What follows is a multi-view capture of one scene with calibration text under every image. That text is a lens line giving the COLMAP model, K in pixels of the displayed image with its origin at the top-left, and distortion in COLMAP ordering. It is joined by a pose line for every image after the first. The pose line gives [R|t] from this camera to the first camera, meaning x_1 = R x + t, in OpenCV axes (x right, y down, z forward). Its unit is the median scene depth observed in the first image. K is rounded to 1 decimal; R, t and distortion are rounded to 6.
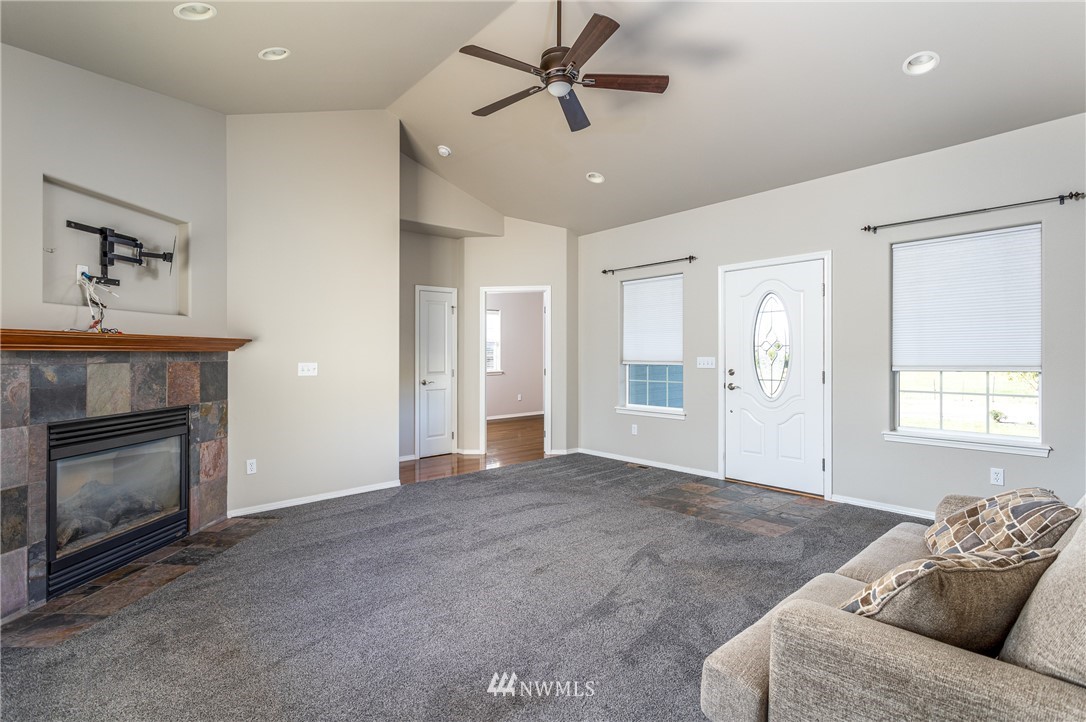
lens RADIAL K [[521.2, 0, 541.6], [0, 521.2, 349.0], [0, 0, 1]] dist [0.000293, 0.000647]
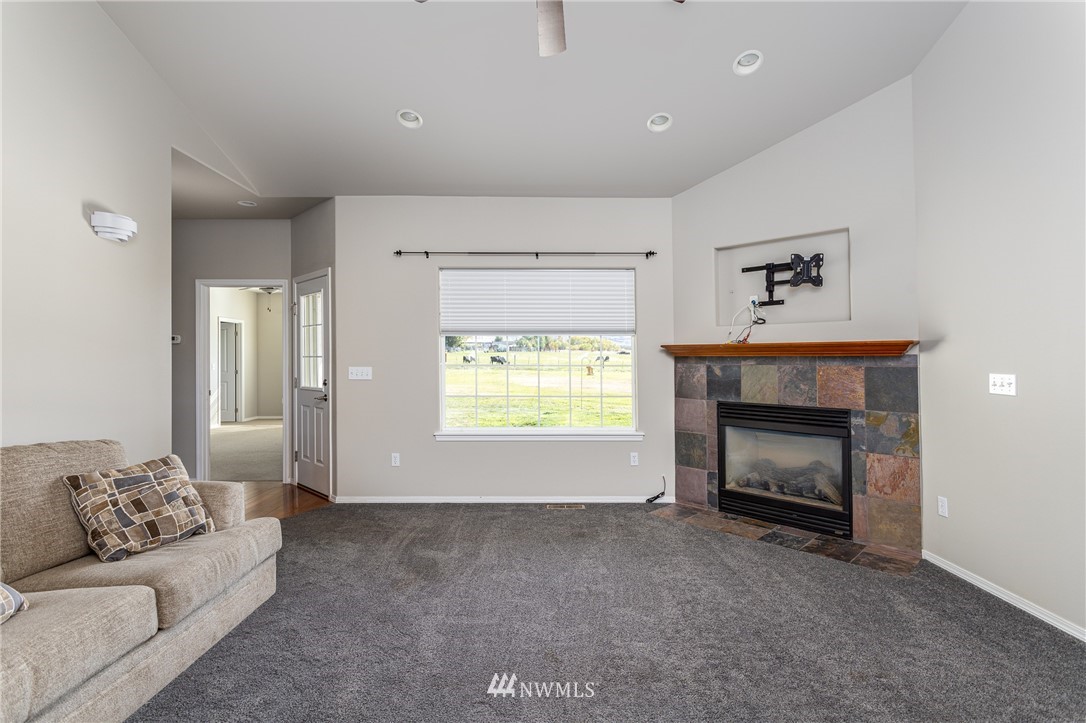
lens RADIAL K [[521.2, 0, 541.6], [0, 521.2, 349.5], [0, 0, 1]] dist [0.000293, 0.000647]
pose [[-0.657302, -0.003105, -0.753621, 0.467762], [0.012318, 0.999814, -0.014863, 0.000126], [0.753527, -0.019052, -0.657141, 1.227707]]
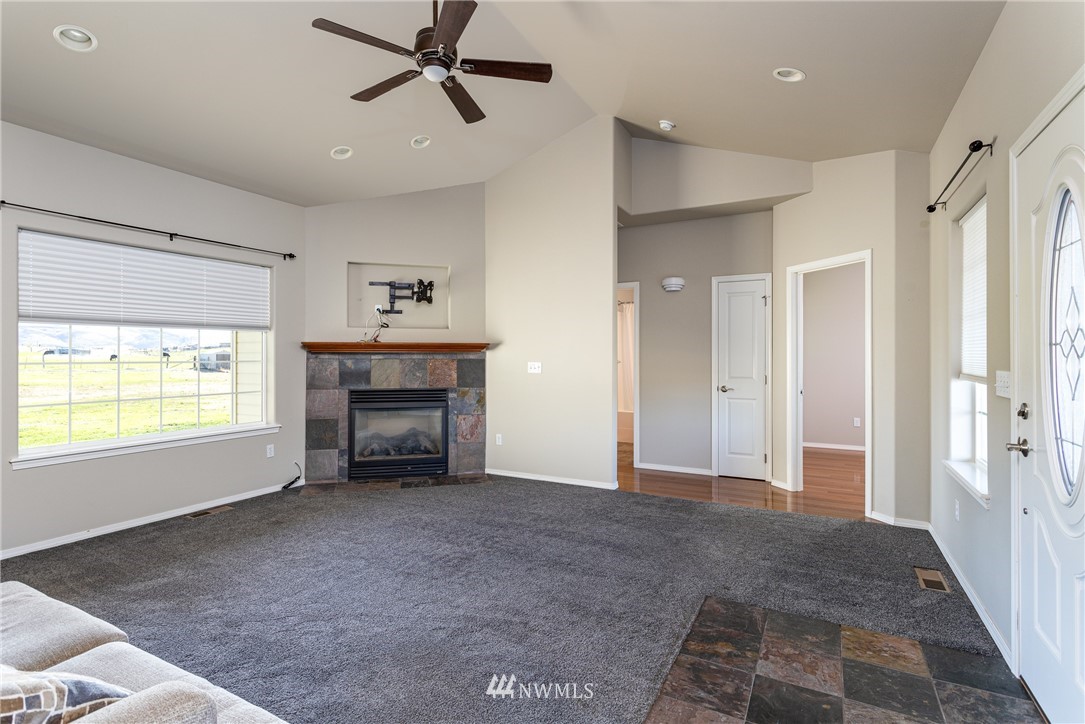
lens RADIAL K [[533.7, 0, 544.1], [0, 533.7, 345.5], [0, 0, 1]] dist [-0.002404, 0.000099]
pose [[0.348541, -0.005046, -0.937280, 0.868260], [0.003378, 0.999986, -0.004127, -0.007462], [0.937287, -0.001728, 0.348553, 0.733618]]
